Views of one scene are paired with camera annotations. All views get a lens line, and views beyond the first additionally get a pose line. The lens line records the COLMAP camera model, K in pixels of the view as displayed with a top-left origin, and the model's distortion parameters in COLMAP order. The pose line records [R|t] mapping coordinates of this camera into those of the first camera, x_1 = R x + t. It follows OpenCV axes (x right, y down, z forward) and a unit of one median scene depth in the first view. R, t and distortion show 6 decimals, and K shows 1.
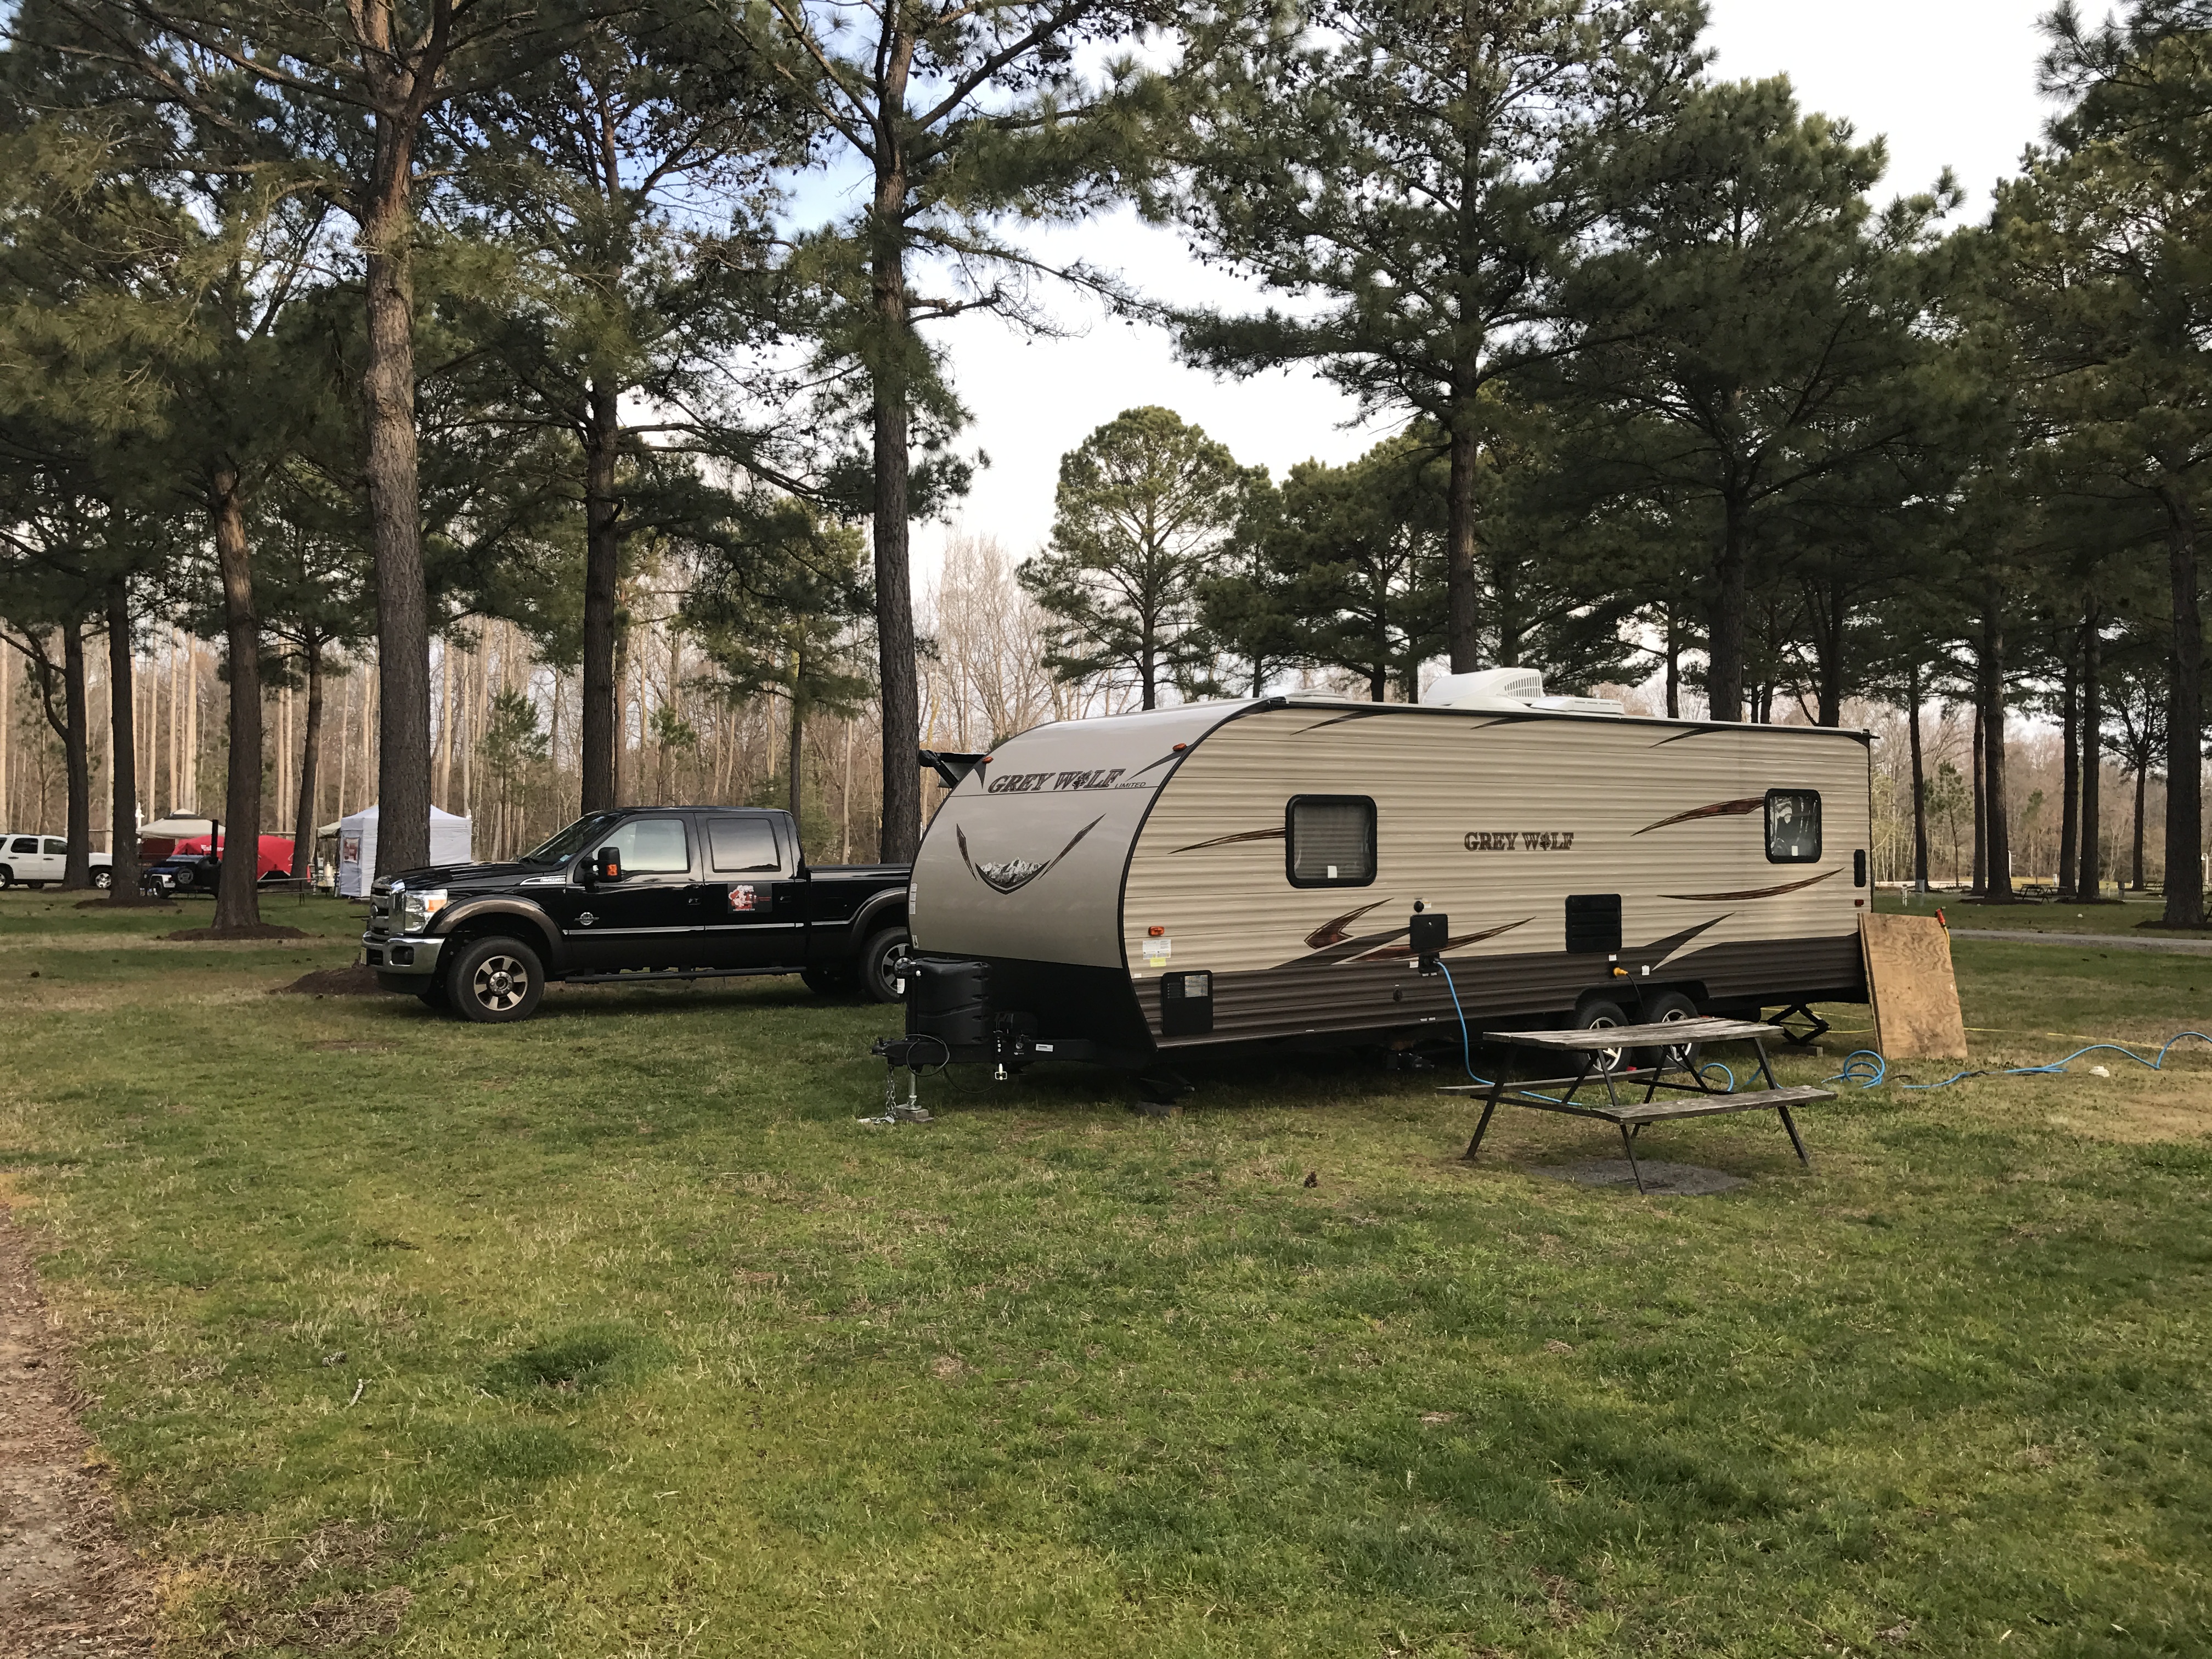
lens RADIAL K [[1802.0, 0, 1109.6], [0, 1802.0, 822.1], [0, 0, 1]] dist [0.035606, -0.034646]
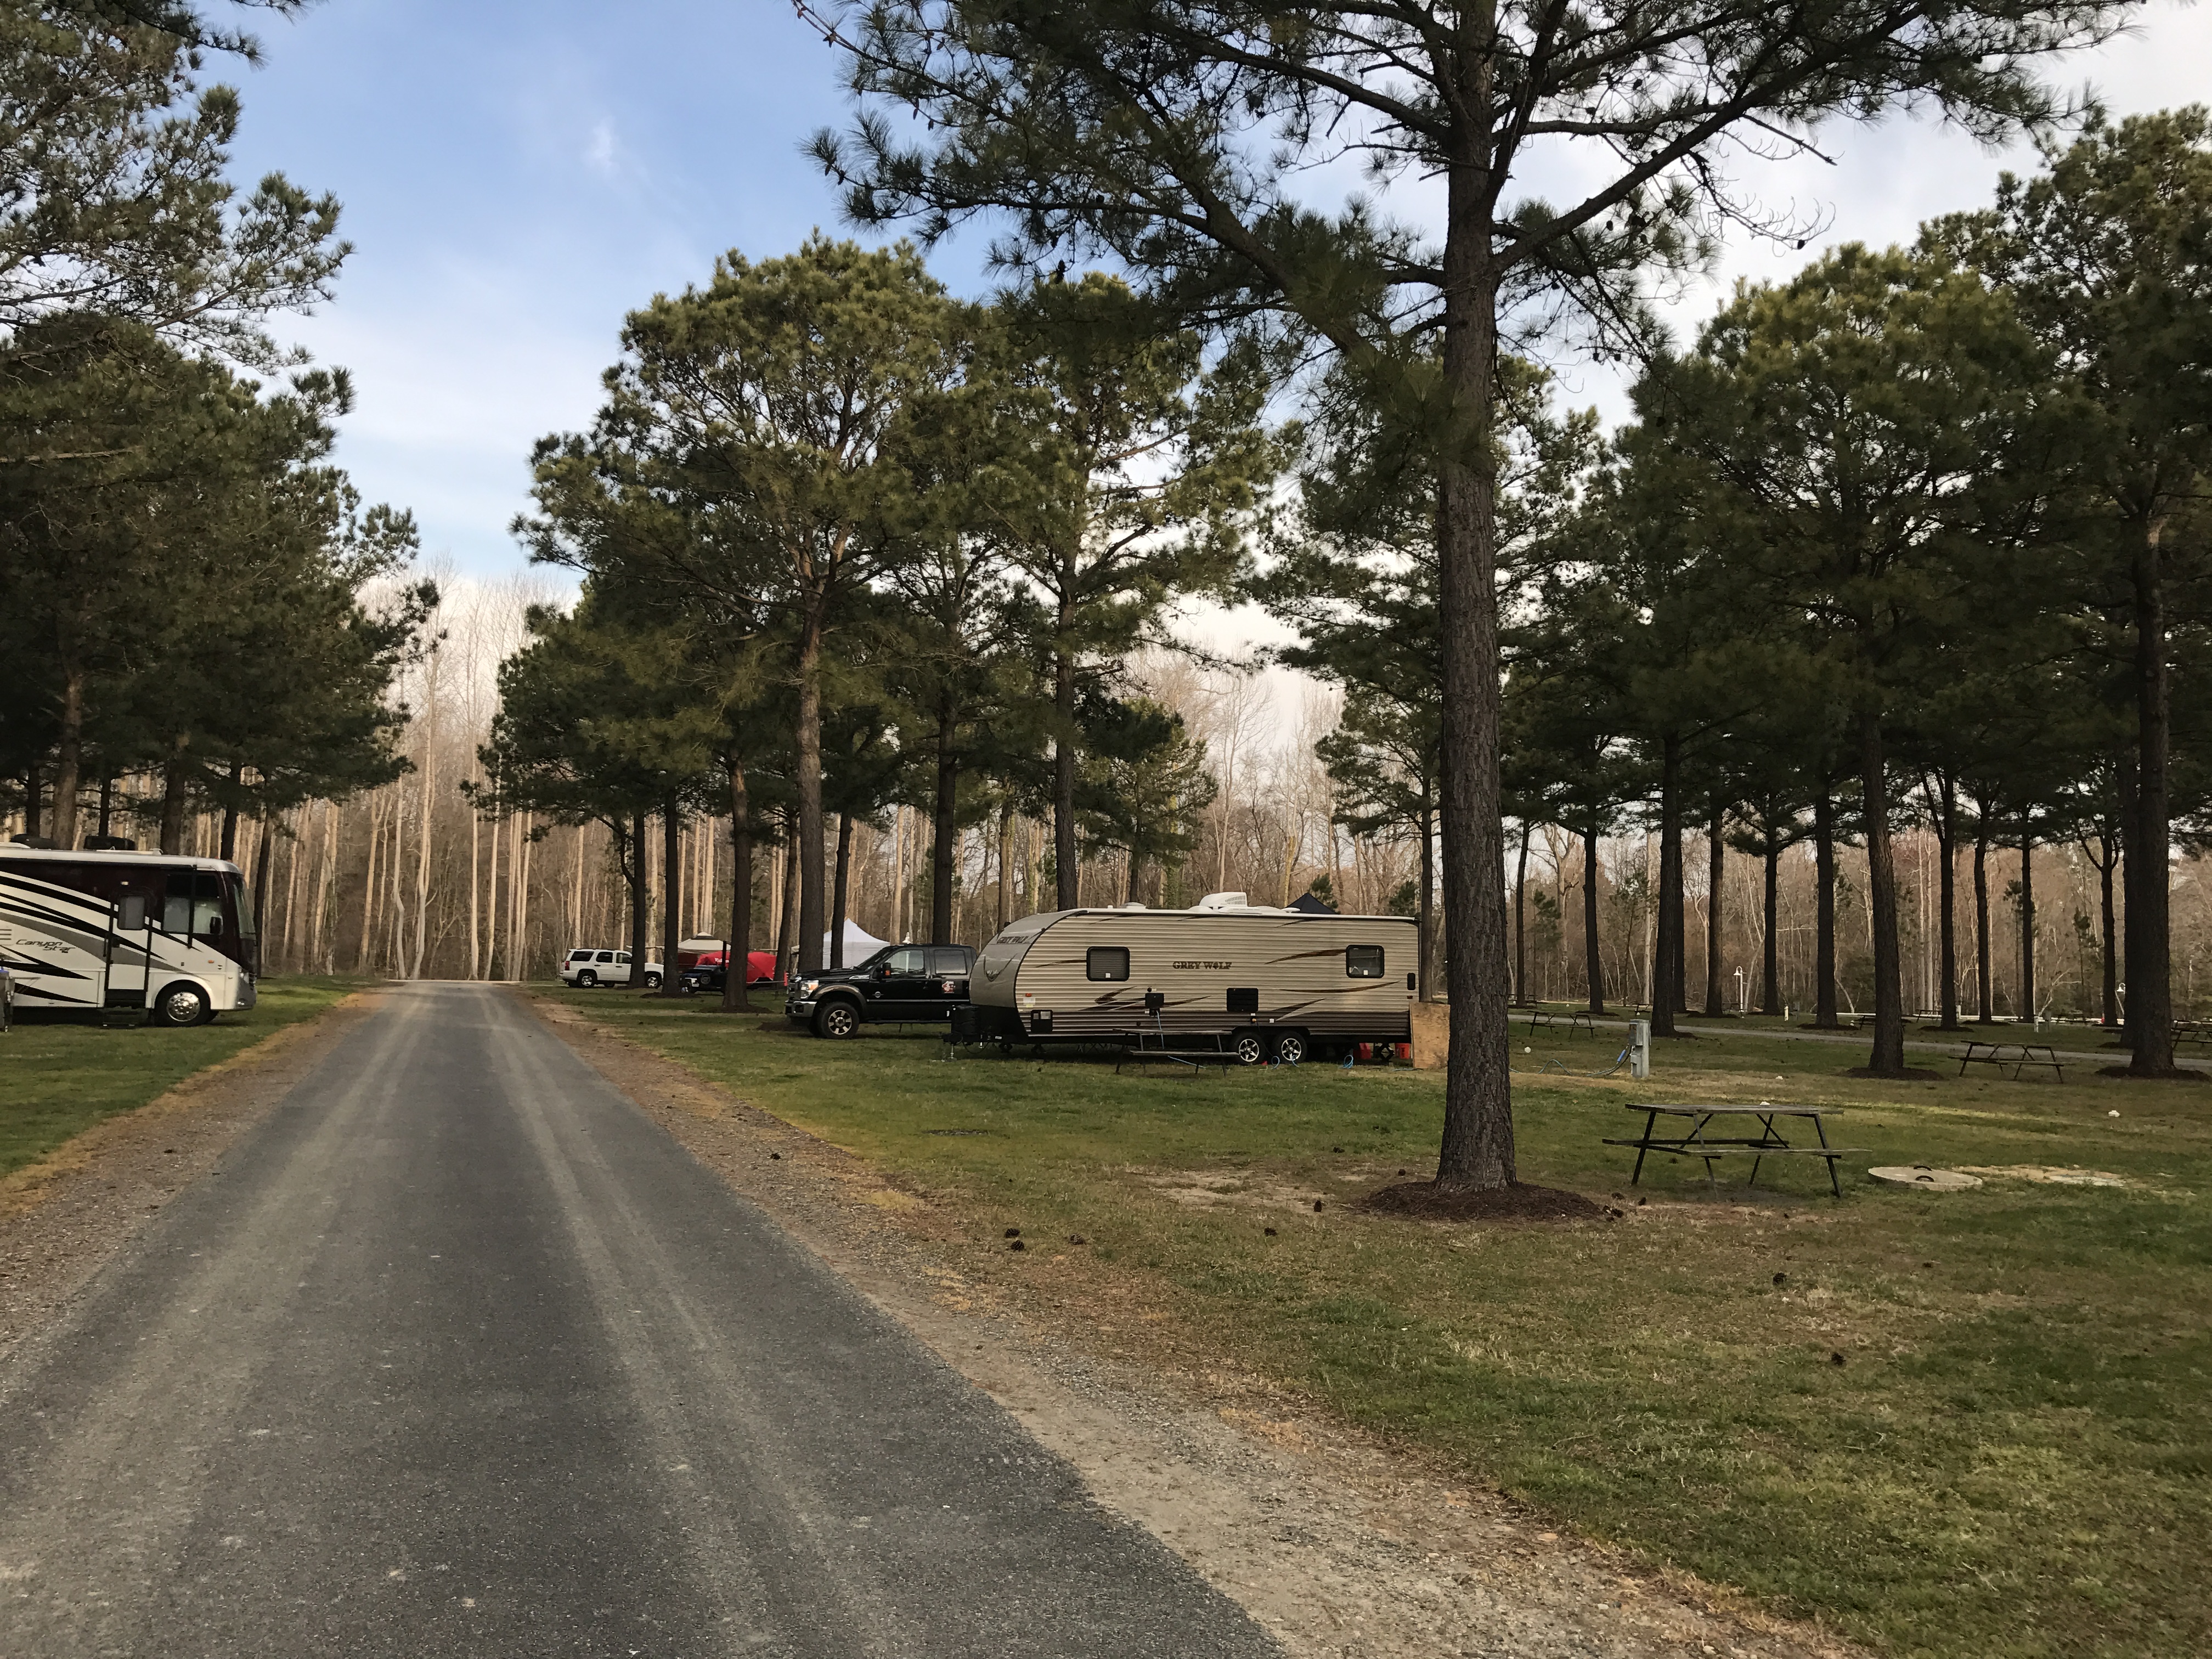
lens RADIAL K [[1802.0, 0, 1099.9], [0, 1802.0, 830.2], [0, 0, 1]] dist [0.035606, -0.034646]
pose [[0.968208, -0.003339, -0.250125, 0.253224], [-0.012421, 0.998036, -0.061404, -0.007567], [0.249838, 0.062558, 0.966265, -0.518424]]
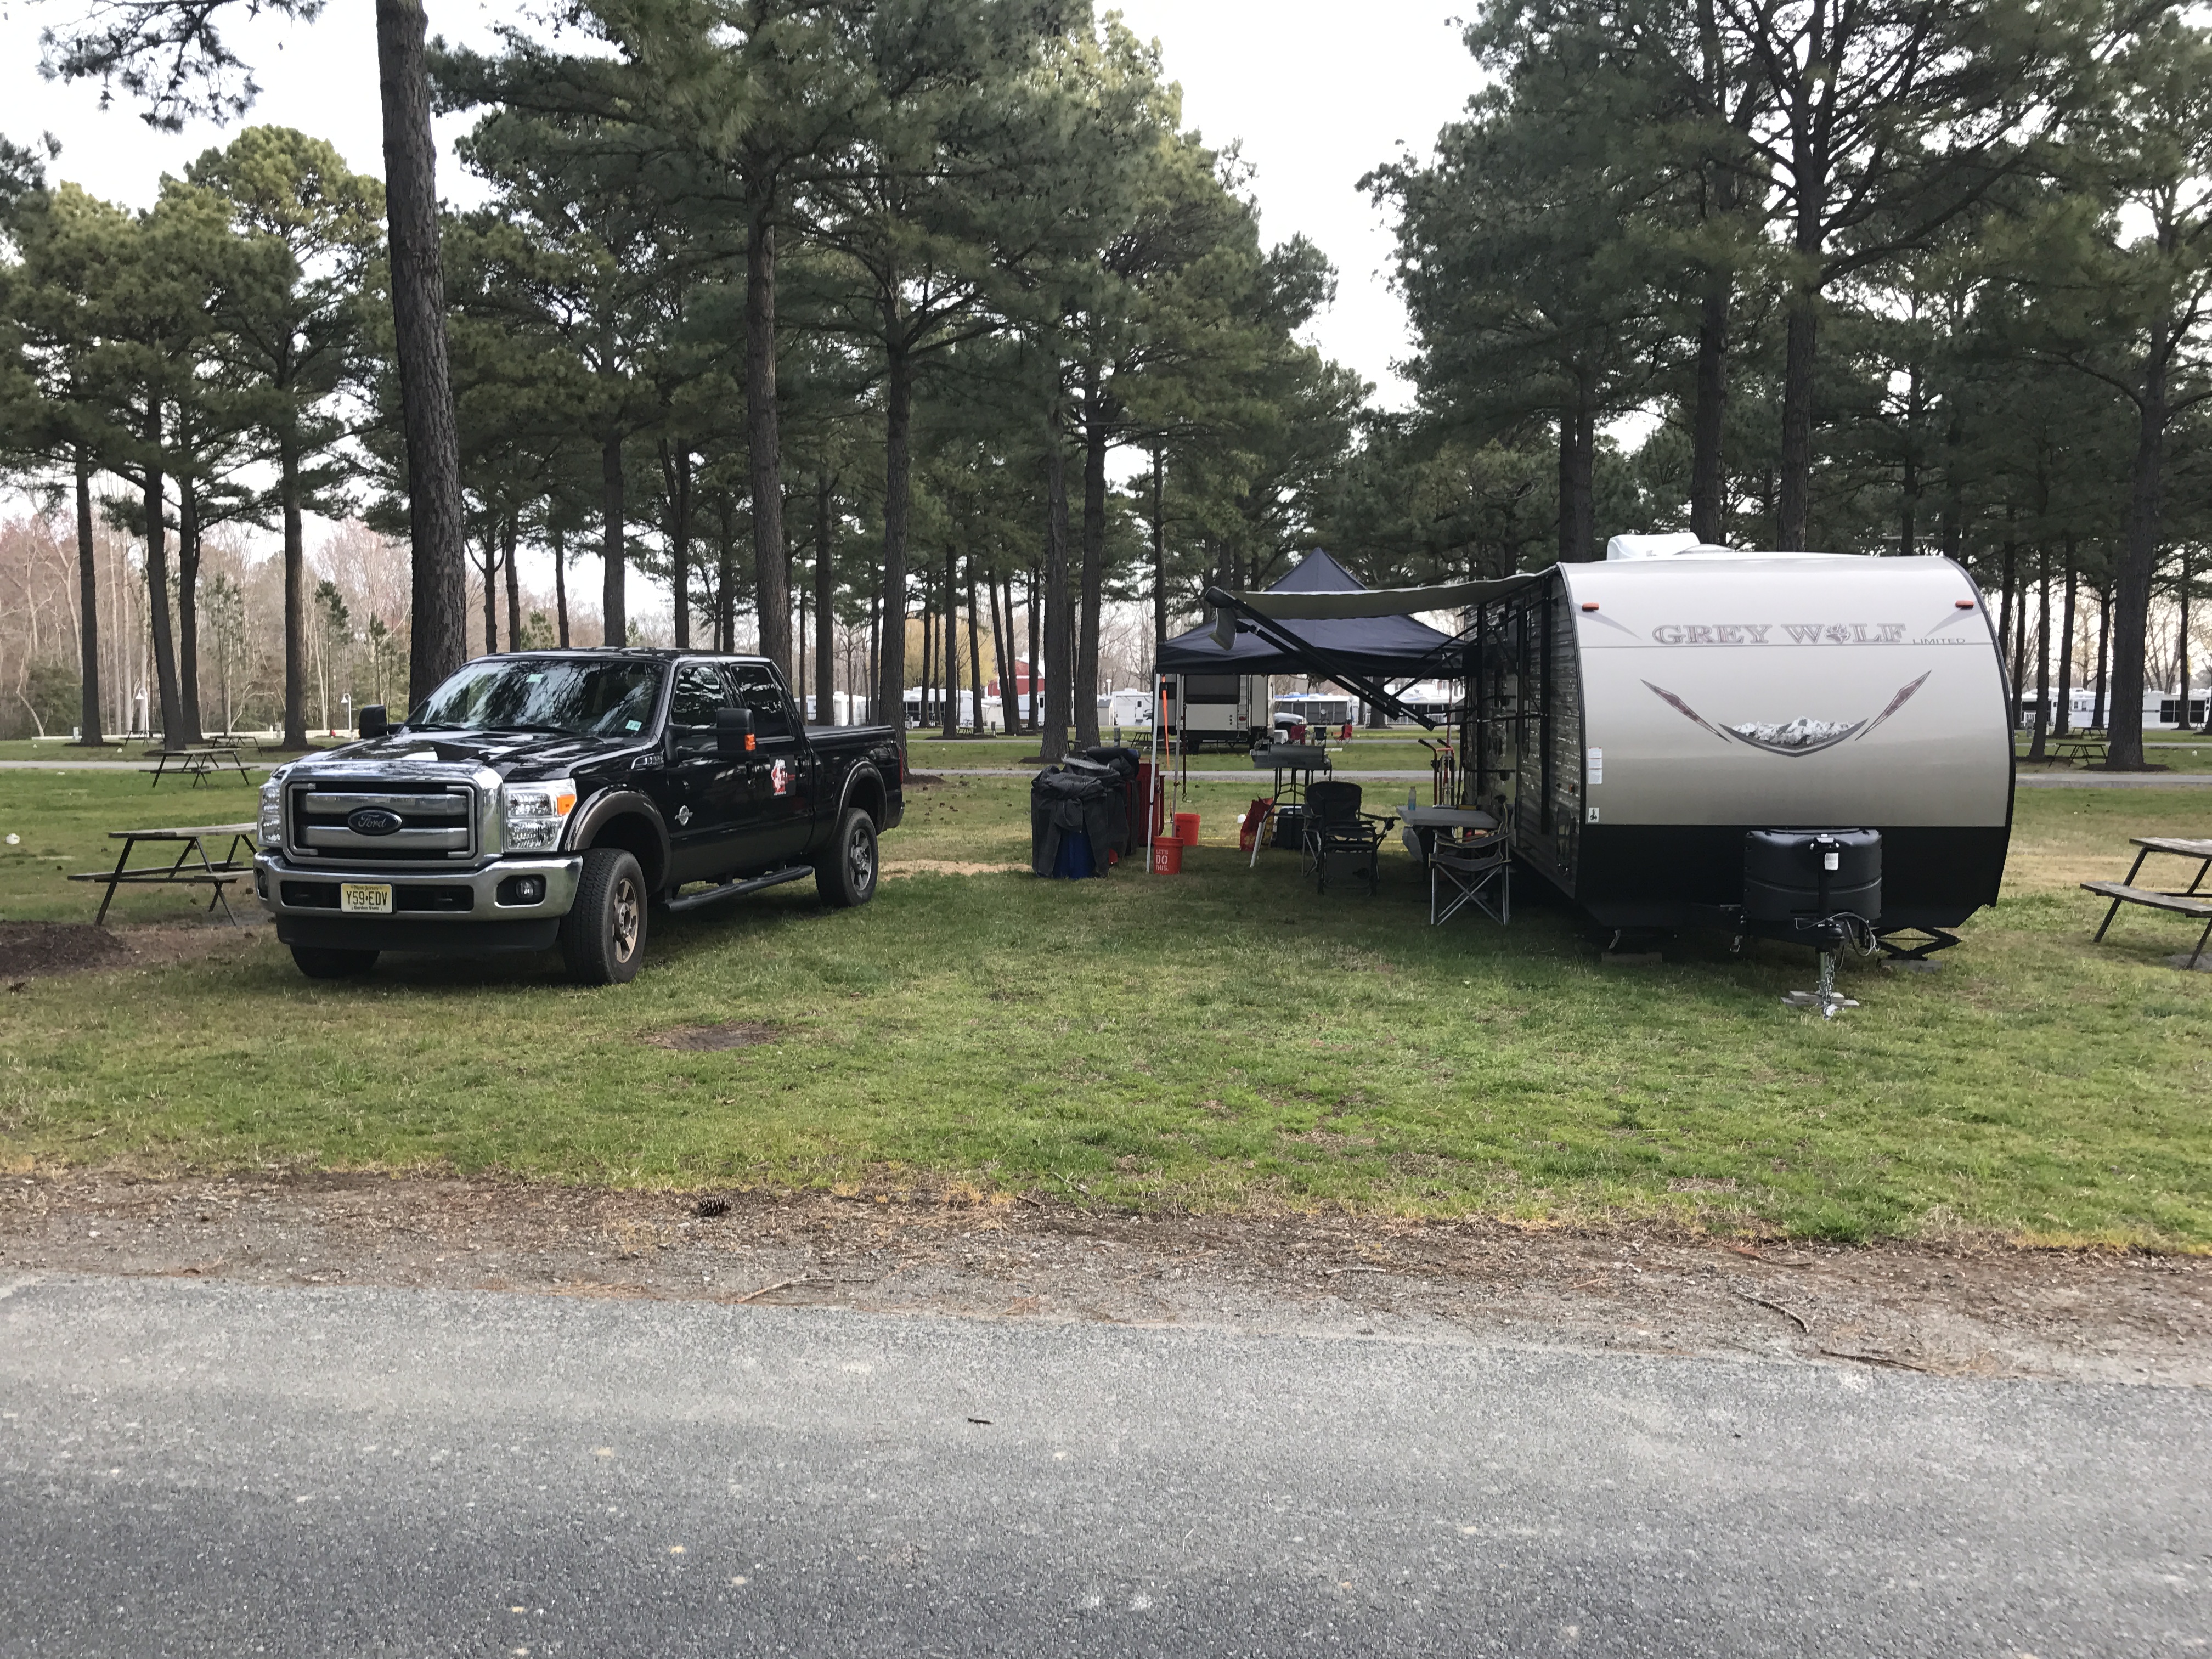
lens RADIAL K [[1802.0, 0, 1100.5], [0, 1802.0, 822.5], [0, 0, 1]] dist [0.035606, -0.034646]
pose [[0.681327, -0.055725, 0.729855, -0.372440], [-0.007216, 0.996538, 0.082822, -0.000258], [-0.731943, -0.061696, 0.678567, 0.237214]]
